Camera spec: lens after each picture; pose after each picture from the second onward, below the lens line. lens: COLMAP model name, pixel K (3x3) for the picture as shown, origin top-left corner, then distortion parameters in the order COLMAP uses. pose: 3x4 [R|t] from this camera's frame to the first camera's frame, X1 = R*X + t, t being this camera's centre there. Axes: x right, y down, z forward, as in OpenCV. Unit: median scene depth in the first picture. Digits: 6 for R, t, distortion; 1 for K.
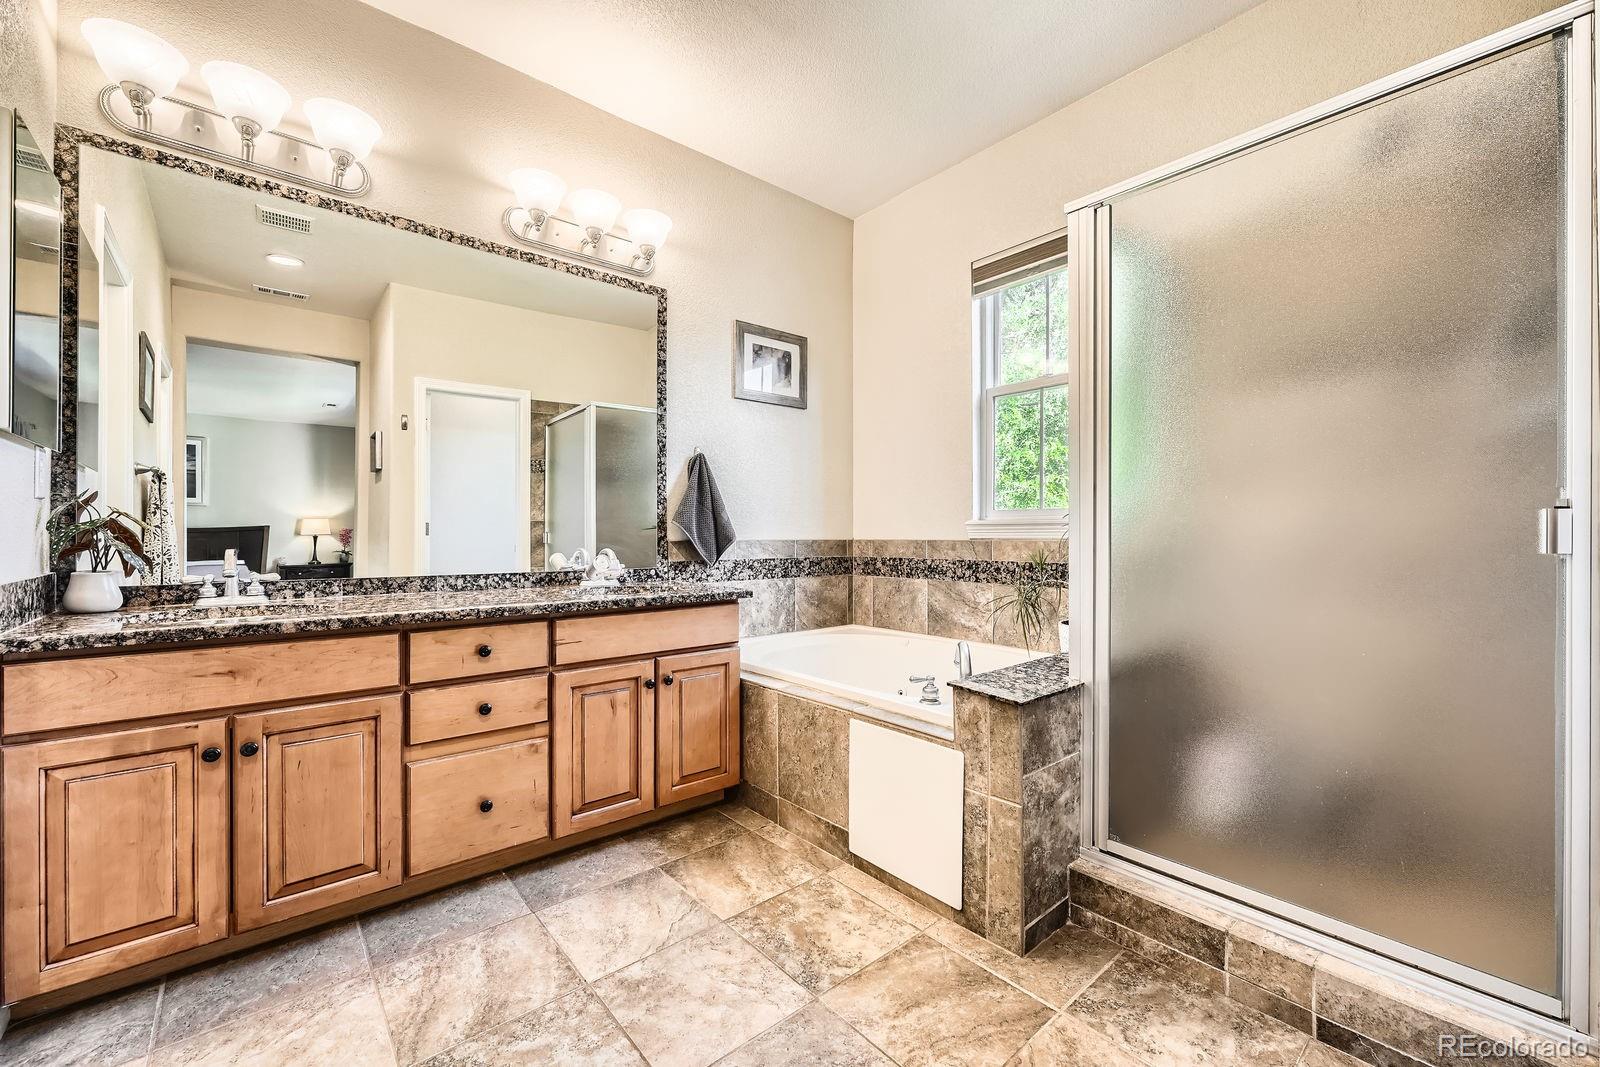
lens RADIAL K [[640.9, 0, 798.2], [0, 640.9, 535.3], [0, 0, 1]] dist [-0.000679, 0.000323]
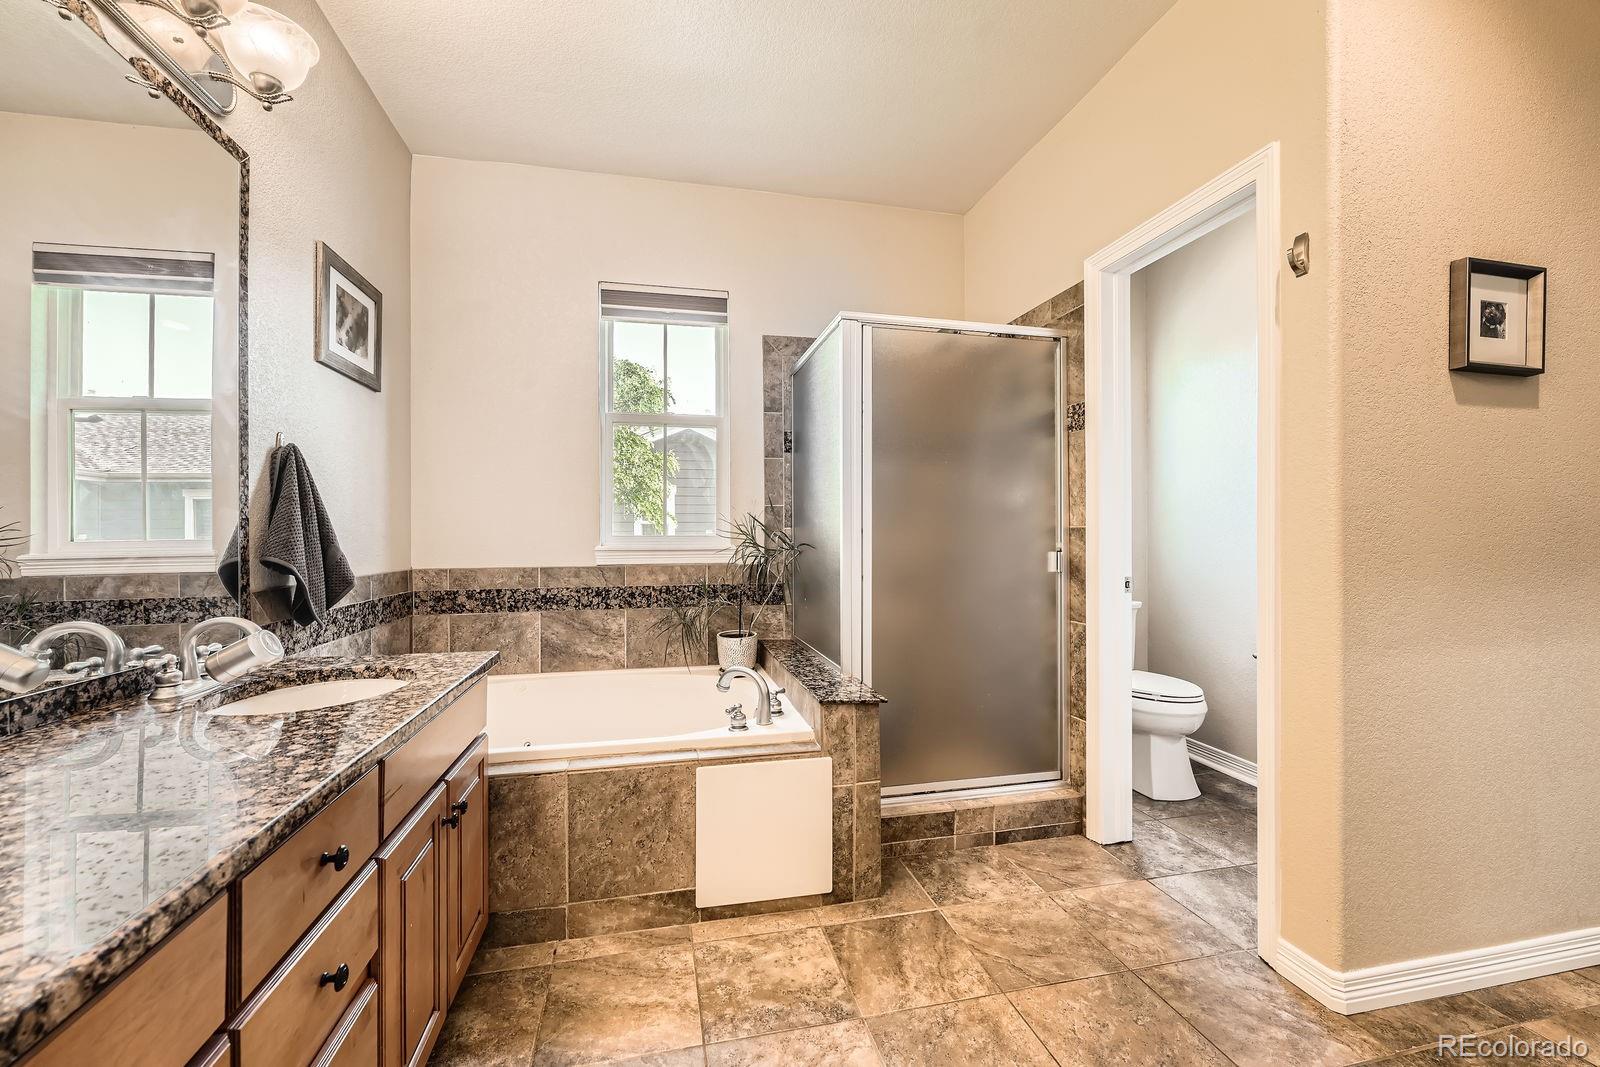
lens RADIAL K [[640.9, 0, 801.5], [0, 640.9, 536.2], [0, 0, 1]] dist [-0.000679, 0.000323]
pose [[0.467700, -0.001138, 0.883887, -0.634061], [0.004198, 0.999991, -0.000934, -0.051201], [-0.883877, 0.004148, 0.467700, 0.388557]]
